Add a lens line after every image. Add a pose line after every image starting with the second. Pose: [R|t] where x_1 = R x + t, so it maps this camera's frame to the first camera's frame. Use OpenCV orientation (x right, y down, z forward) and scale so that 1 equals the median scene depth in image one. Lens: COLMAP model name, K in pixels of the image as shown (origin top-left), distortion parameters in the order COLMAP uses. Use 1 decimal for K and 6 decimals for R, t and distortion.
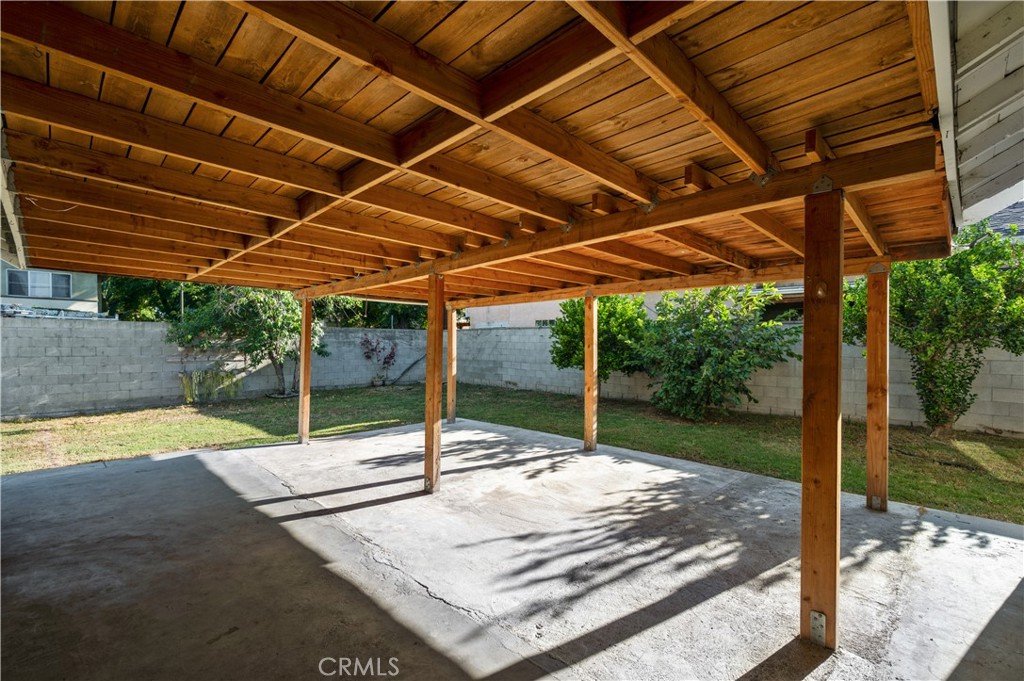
lens RADIAL K [[458.0, 0, 512.0], [0, 458.0, 347.4], [0, 0, 1]] dist [0.004181, -0.000166]
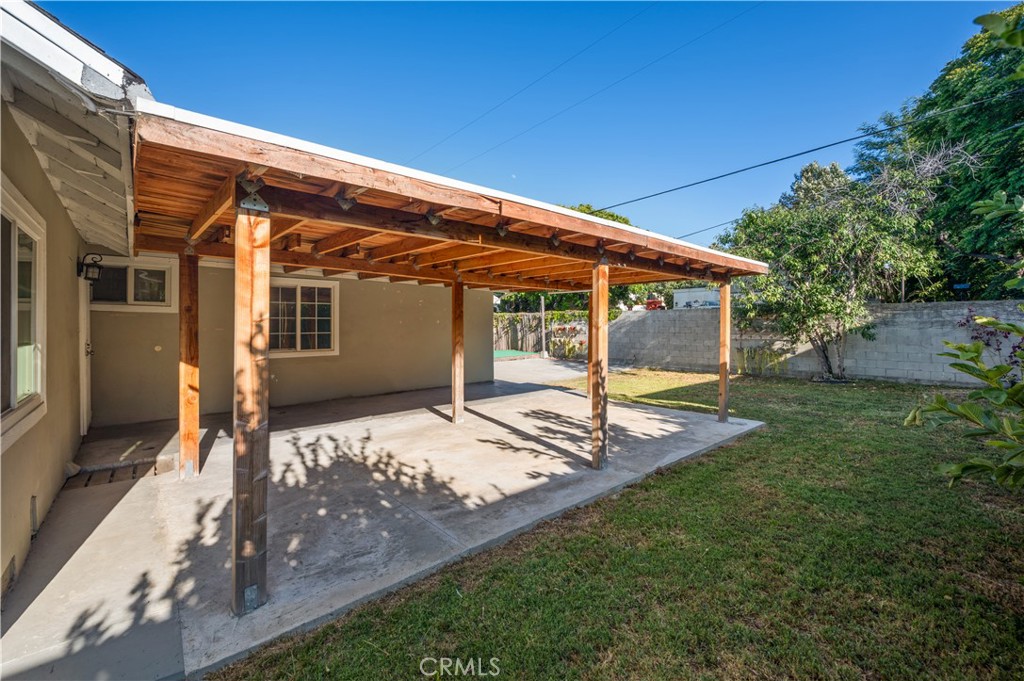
lens RADIAL K [[424.7, 0, 518.5], [0, 424.7, 325.6], [0, 0, 1]] dist [0.003415, 0.000851]
pose [[-0.058354, 0.000218, -0.998296, 1.159087], [-0.003816, 0.999993, 0.000441, -0.010776], [0.998289, 0.003835, -0.058353, 1.207269]]
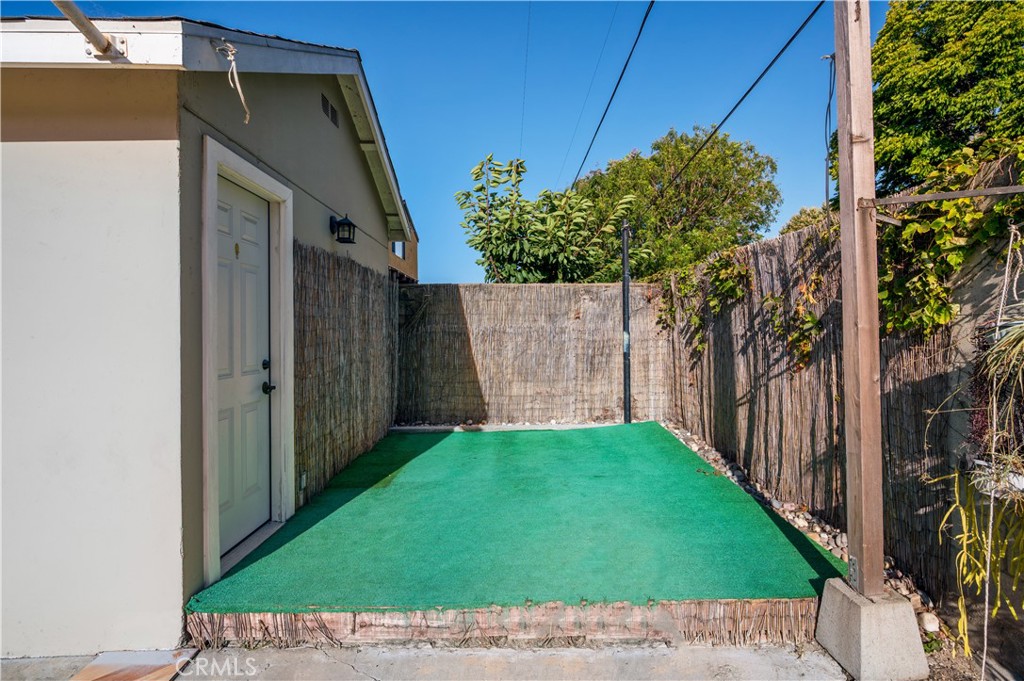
lens RADIAL K [[512.5, 0, 512.4], [0, 512.5, 334.3], [0, 0, 1]] dist [-0.000182, 0.000325]
pose [[-0.708165, 0.005968, -0.706021, -2.459021], [0.001247, 0.999973, 0.007202, 0.010109], [0.706045, 0.004220, -0.708154, 1.317576]]
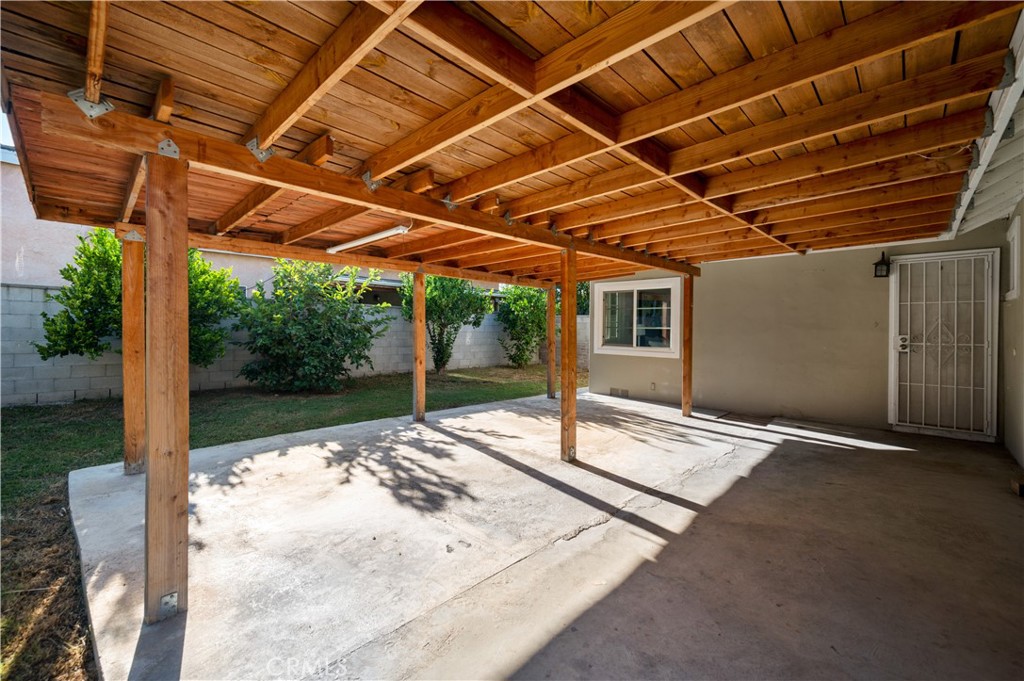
lens RADIAL K [[423.6, 0, 504.4], [0, 423.6, 331.6], [0, 0, 1]] dist [0.000477, -0.000139]
pose [[-0.016585, -0.008697, 0.999825, -1.053100], [-0.000801, 0.999962, 0.008684, 0.017177], [-0.999862, -0.000657, -0.016591, 1.089362]]
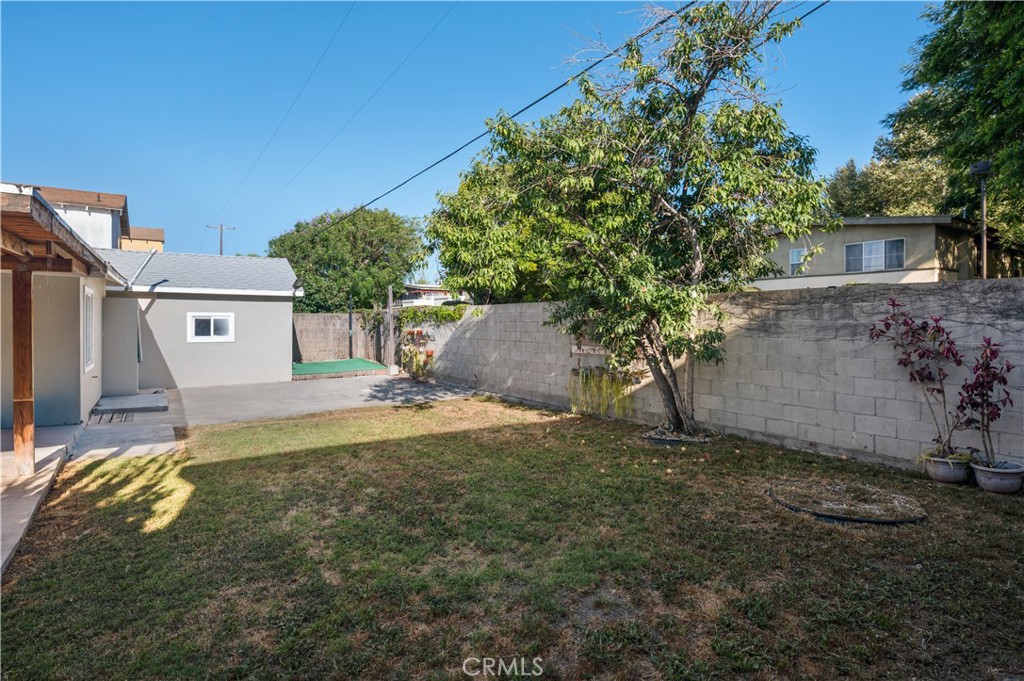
lens RADIAL K [[512.5, 0, 507.6], [0, 512.5, 332.7], [0, 0, 1]] dist [-0.000182, 0.000325]
pose [[-0.197328, 0.016662, -0.980196, 0.249790], [-0.004247, 0.999832, 0.017851, -0.042439], [0.980328, 0.007686, -0.197224, 2.668035]]
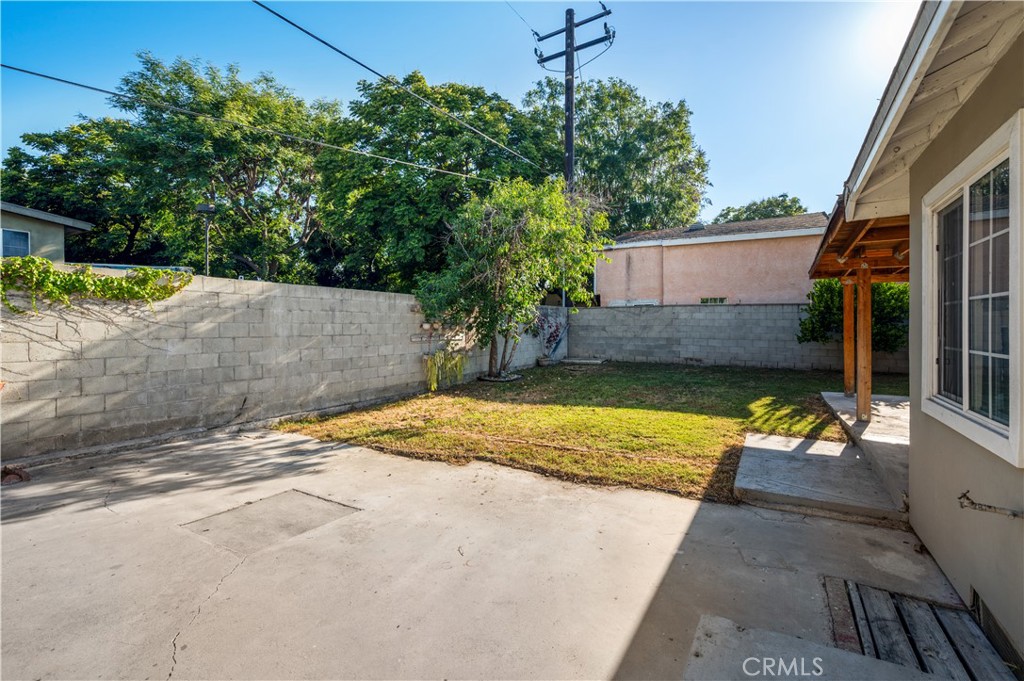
lens RADIAL K [[444.5, 0, 519.8], [0, 444.5, 324.9], [0, 0, 1]] dist [-0.002194, -0.000013]
pose [[0.968678, -0.002534, 0.248306, -1.916474], [0.004082, 0.999975, -0.005717, 0.016277], [-0.248285, 0.006551, 0.968665, 0.415355]]
